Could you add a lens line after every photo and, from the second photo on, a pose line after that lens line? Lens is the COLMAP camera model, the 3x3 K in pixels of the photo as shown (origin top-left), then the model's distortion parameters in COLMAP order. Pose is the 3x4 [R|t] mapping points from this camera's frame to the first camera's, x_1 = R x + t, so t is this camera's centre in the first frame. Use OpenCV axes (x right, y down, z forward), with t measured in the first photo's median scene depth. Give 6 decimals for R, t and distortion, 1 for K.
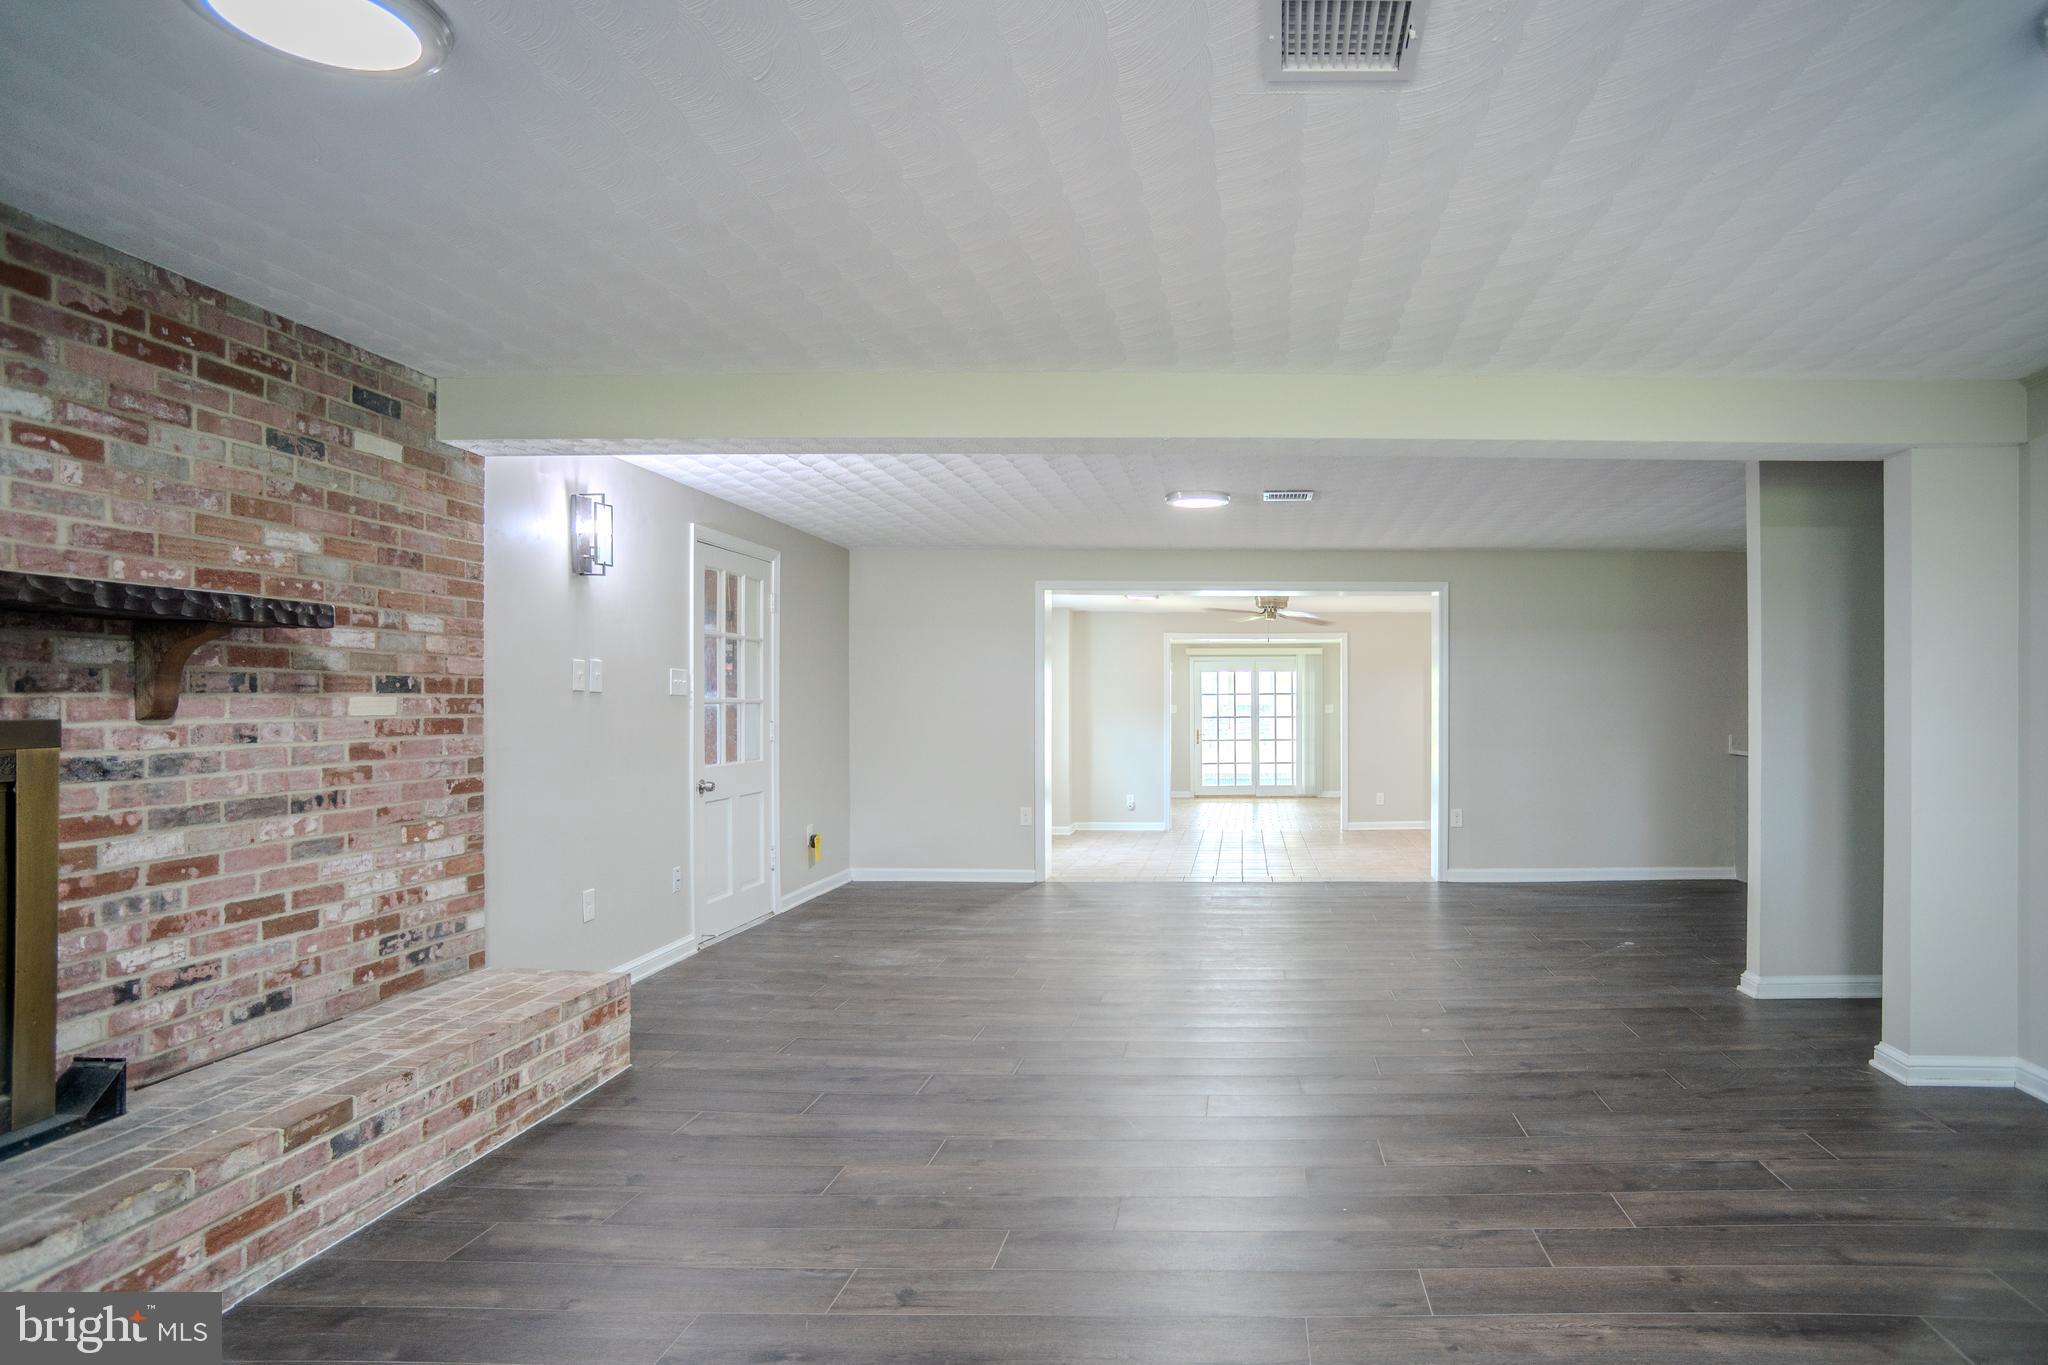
lens RADIAL K [[1044.6, 0, 1024.0], [0, 1044.6, 682.5], [0, 0, 1]] dist [-0.036358, 0.000785]
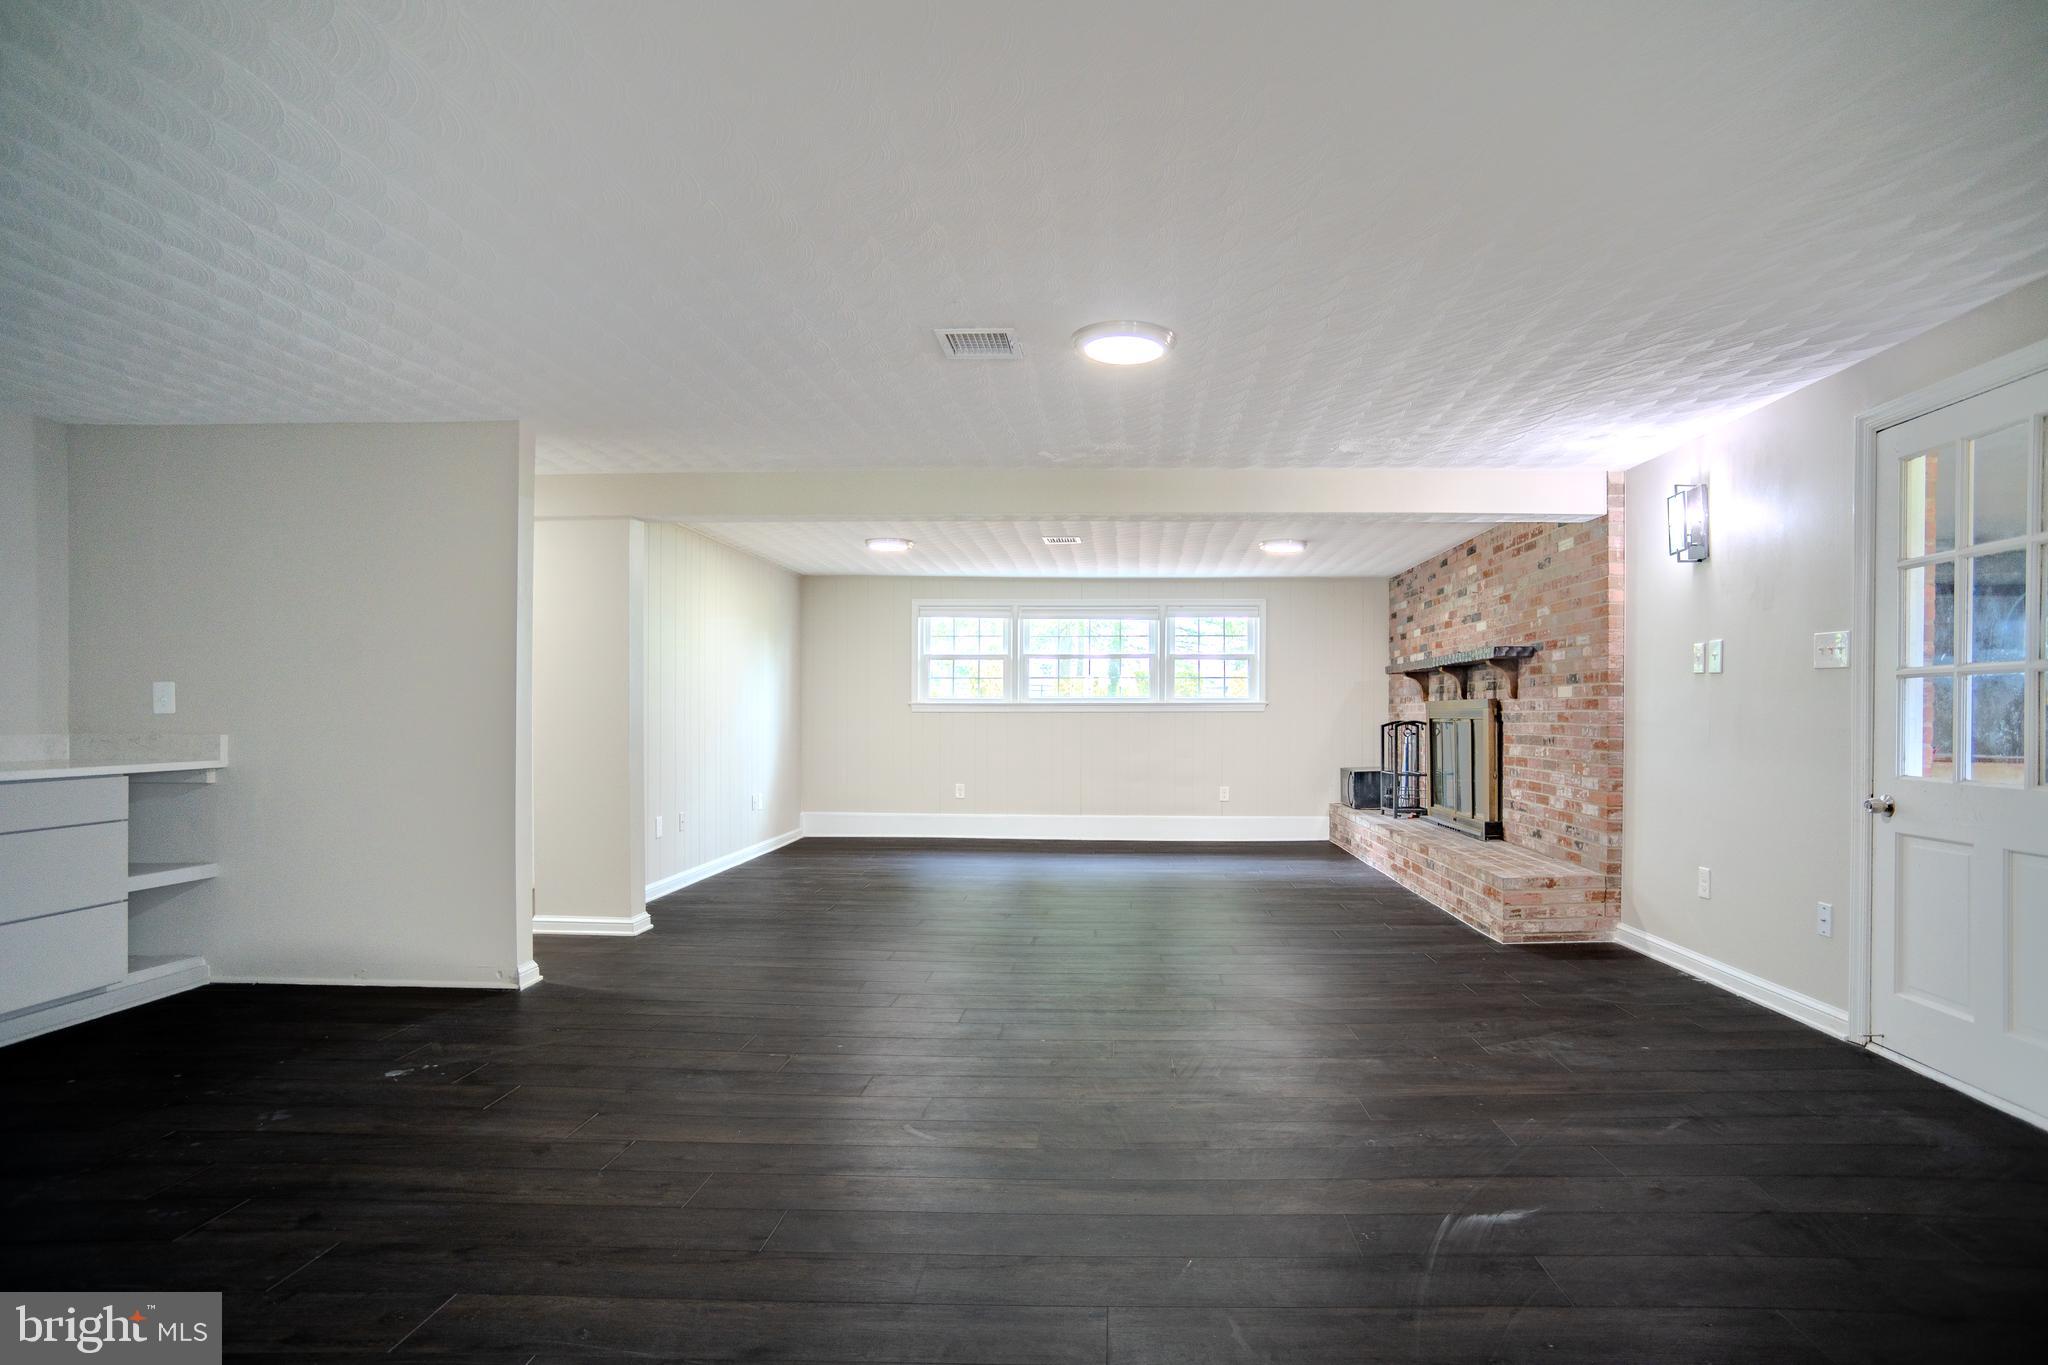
lens RADIAL K [[1044.6, 0, 1024.0], [0, 1044.6, 682.5], [0, 0, 1]] dist [-0.036358, 0.000785]
pose [[-0.992924, -0.005628, -0.118618, 0.507844], [-0.000088, 0.998911, -0.046659, 0.090591], [0.118752, -0.046319, -0.991843, 2.675598]]
